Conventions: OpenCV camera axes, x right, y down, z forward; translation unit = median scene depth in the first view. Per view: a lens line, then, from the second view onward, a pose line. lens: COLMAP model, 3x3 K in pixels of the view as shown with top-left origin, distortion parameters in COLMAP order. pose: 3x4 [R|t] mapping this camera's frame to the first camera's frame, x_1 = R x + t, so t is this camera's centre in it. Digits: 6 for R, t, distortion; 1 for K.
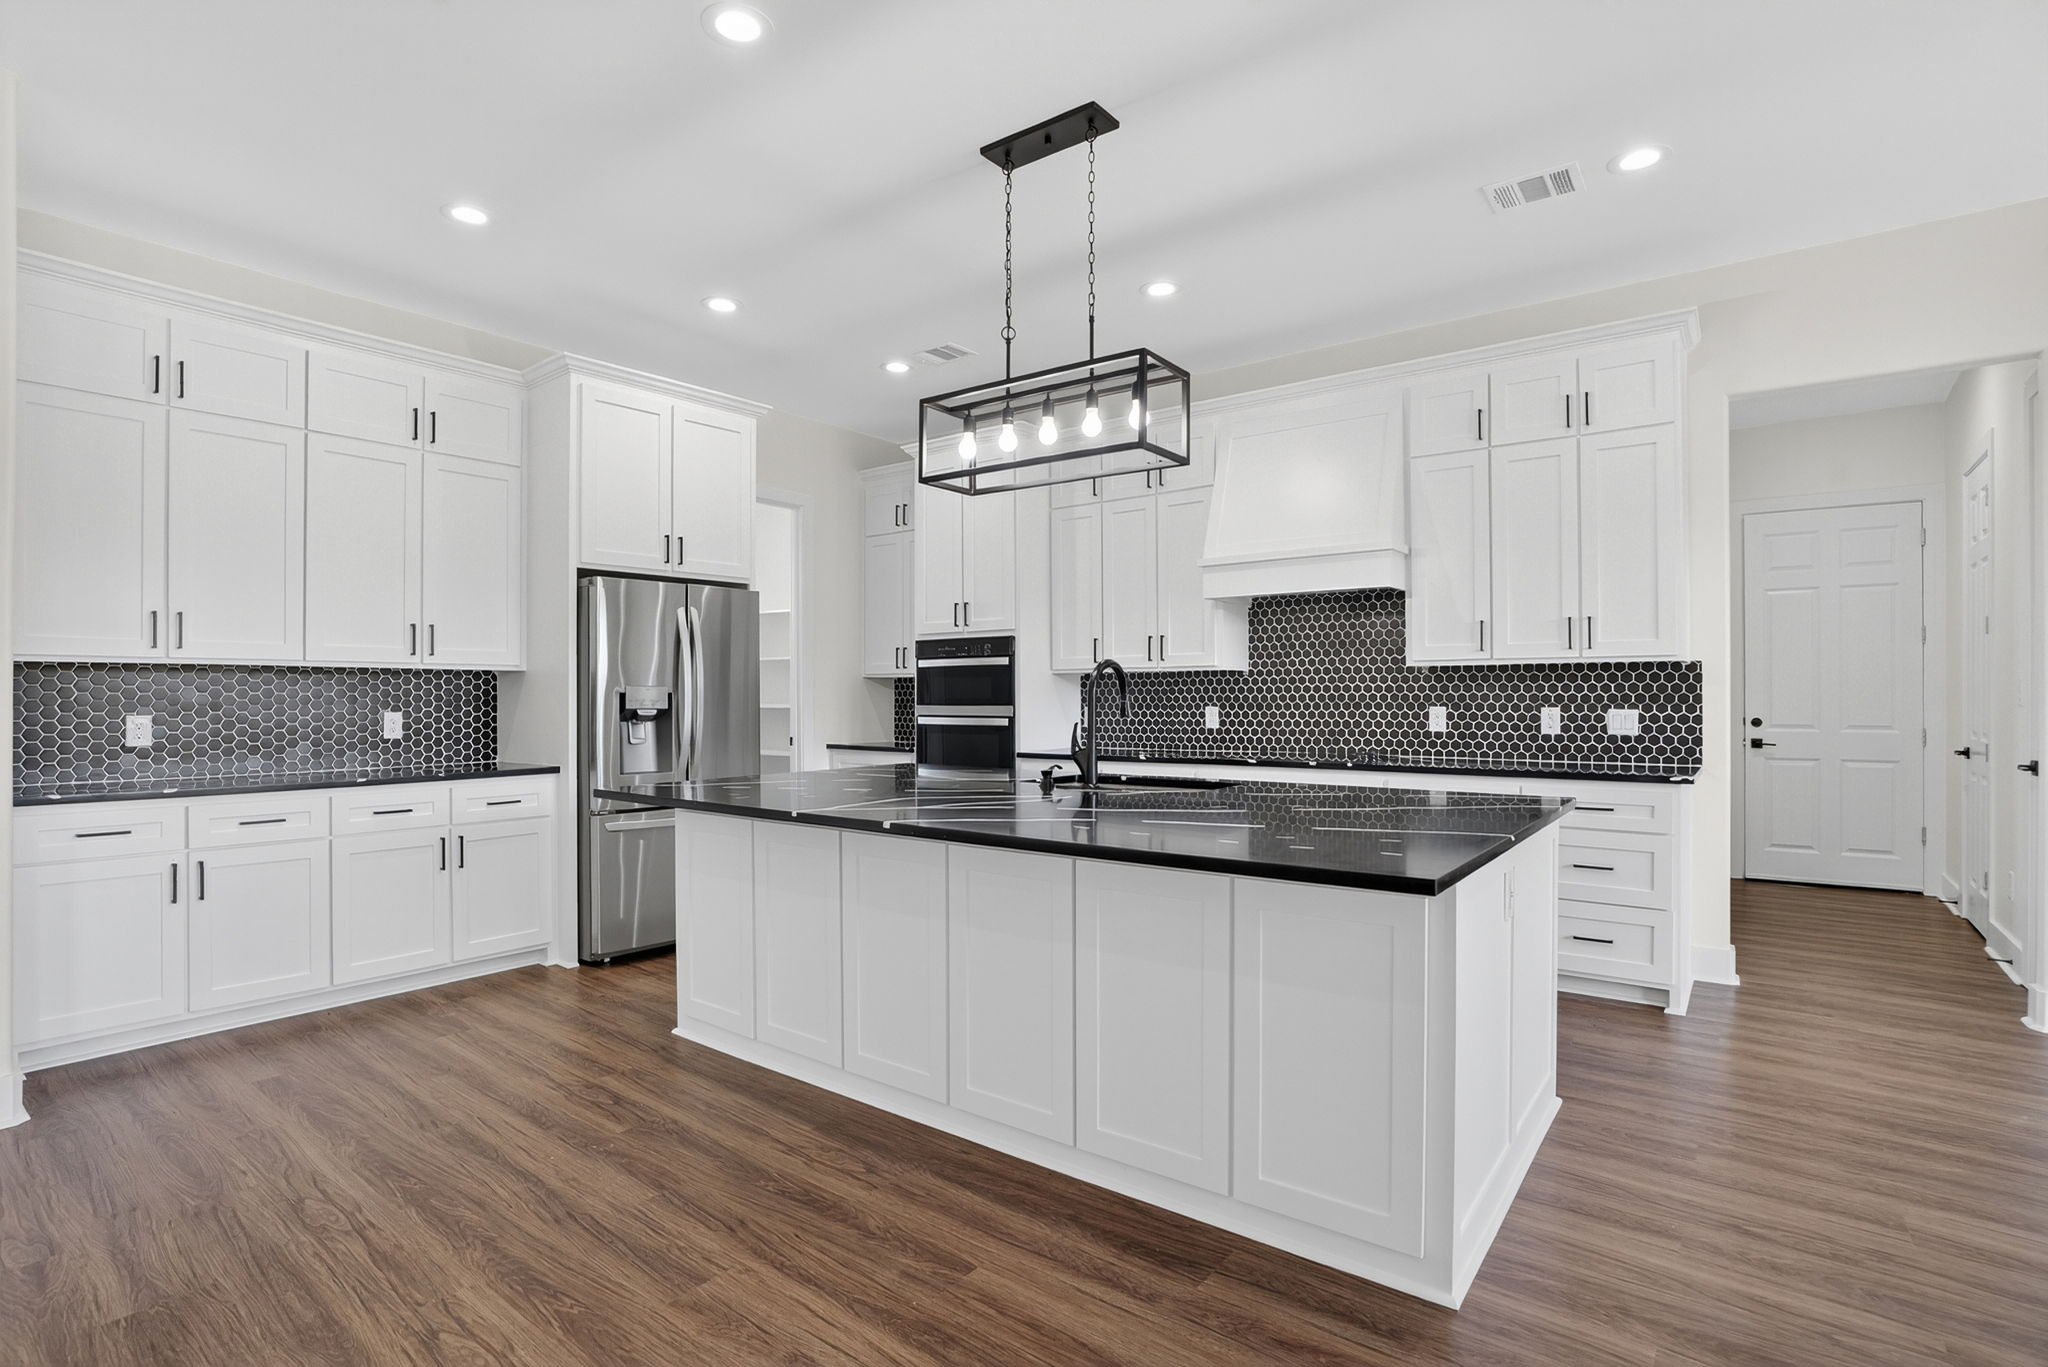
lens RADIAL K [[966.9, 0, 1027.1], [0, 966.9, 695.6], [0, 0, 1]] dist [-0.059728, 0.020955]
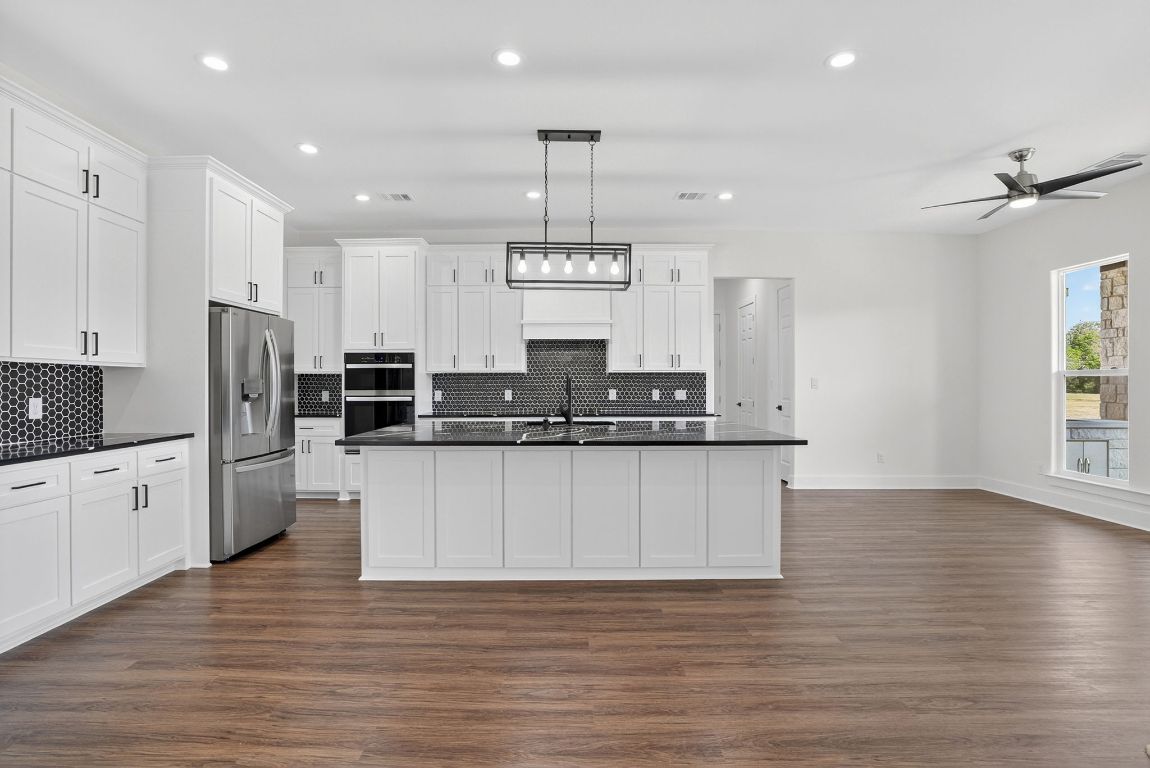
lens RADIAL K [[532.3, 0, 569.7], [0, 532.3, 385.6], [0, 0, 1]] dist [-0.057738, 0.018851]
pose [[0.797207, -0.001193, 0.603705, -0.508900], [-0.000564, 0.999996, 0.002720, -0.001735], [-0.603706, -0.002508, 0.797203, 0.008285]]
